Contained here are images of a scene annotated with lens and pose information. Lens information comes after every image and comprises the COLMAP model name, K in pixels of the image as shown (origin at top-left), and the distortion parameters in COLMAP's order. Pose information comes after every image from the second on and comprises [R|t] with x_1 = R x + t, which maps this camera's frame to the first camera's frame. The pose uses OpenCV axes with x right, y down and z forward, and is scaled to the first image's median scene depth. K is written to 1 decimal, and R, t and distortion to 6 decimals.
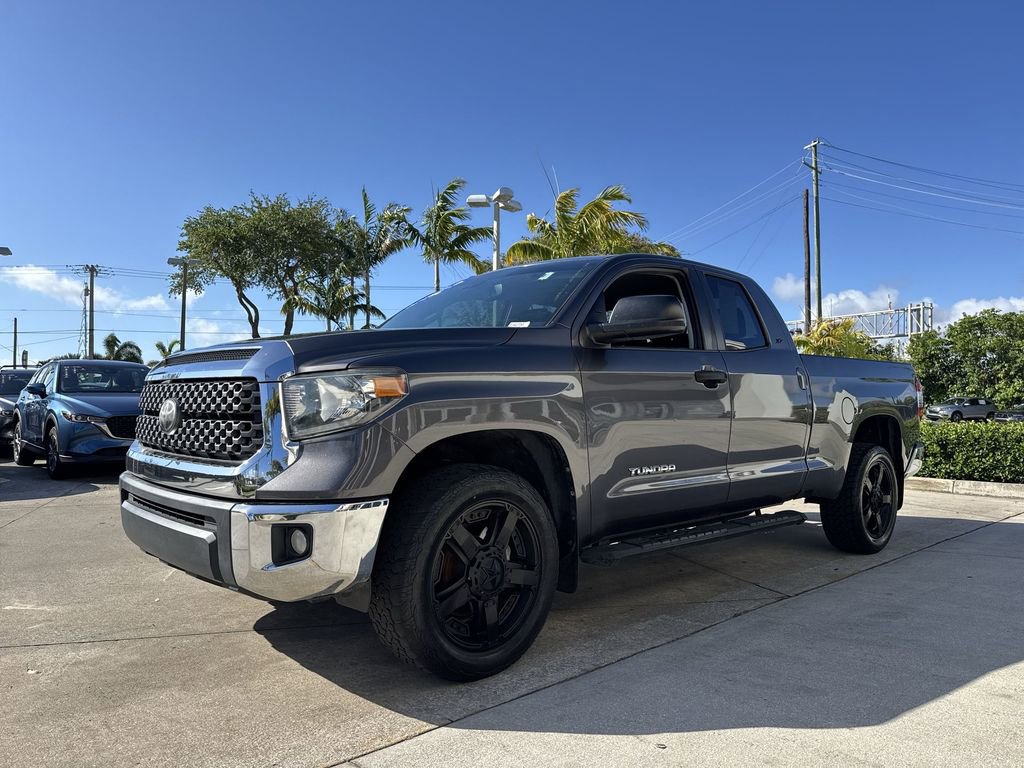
lens RADIAL K [[716.6, 0, 515.1], [0, 716.6, 381.8], [0, 0, 1]] dist [0.052099, -0.061098]
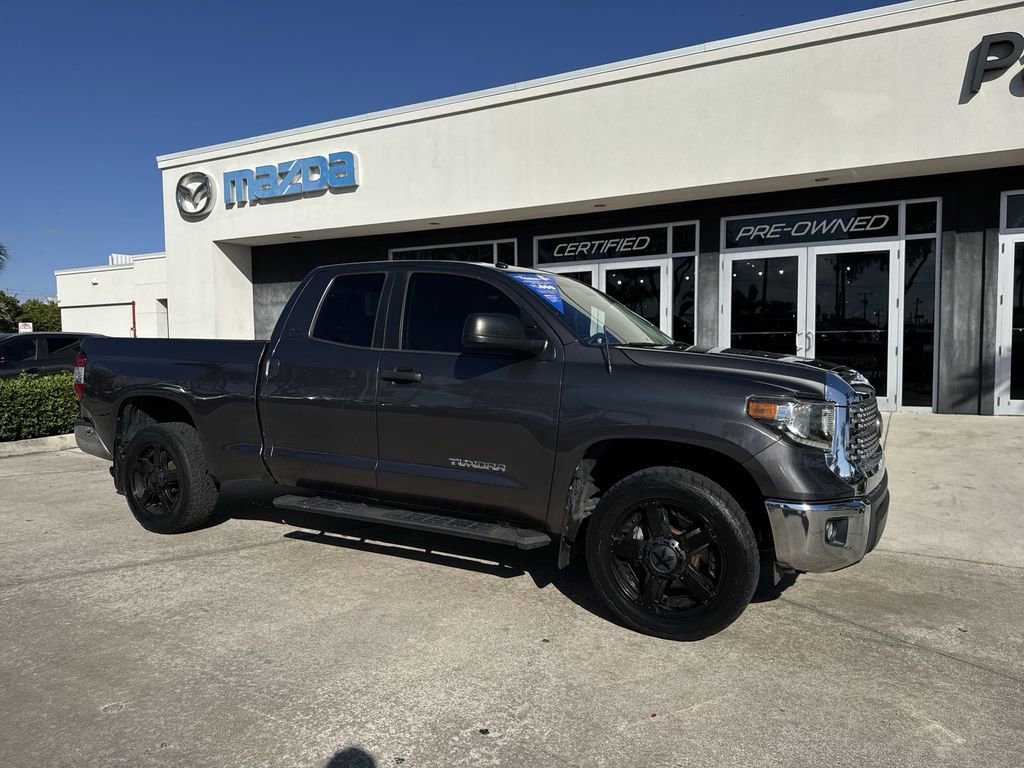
lens RADIAL K [[716.6, 0, 499.5], [0, 716.6, 386.1], [0, 0, 1]] dist [0.052099, -0.061098]
pose [[-0.295514, -0.064673, 0.953147, -0.210142], [-0.040612, 0.997654, 0.055102, -0.009345], [-0.954475, -0.022426, -0.297447, 0.283456]]
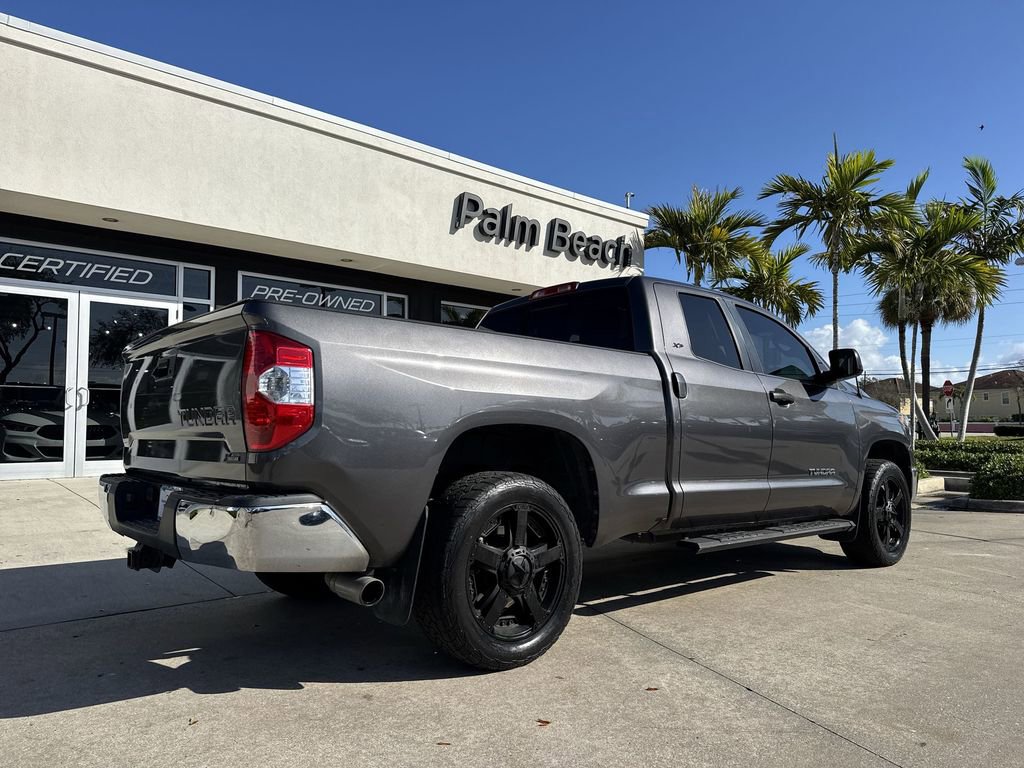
lens RADIAL K [[716.6, 0, 514.9], [0, 716.6, 385.3], [0, 0, 1]] dist [0.052099, -0.061098]
pose [[-0.999505, -0.013705, 0.028303, 0.059212], [-0.016600, 0.994362, -0.104730, 0.020232], [-0.026708, -0.105148, -0.994098, 0.467831]]
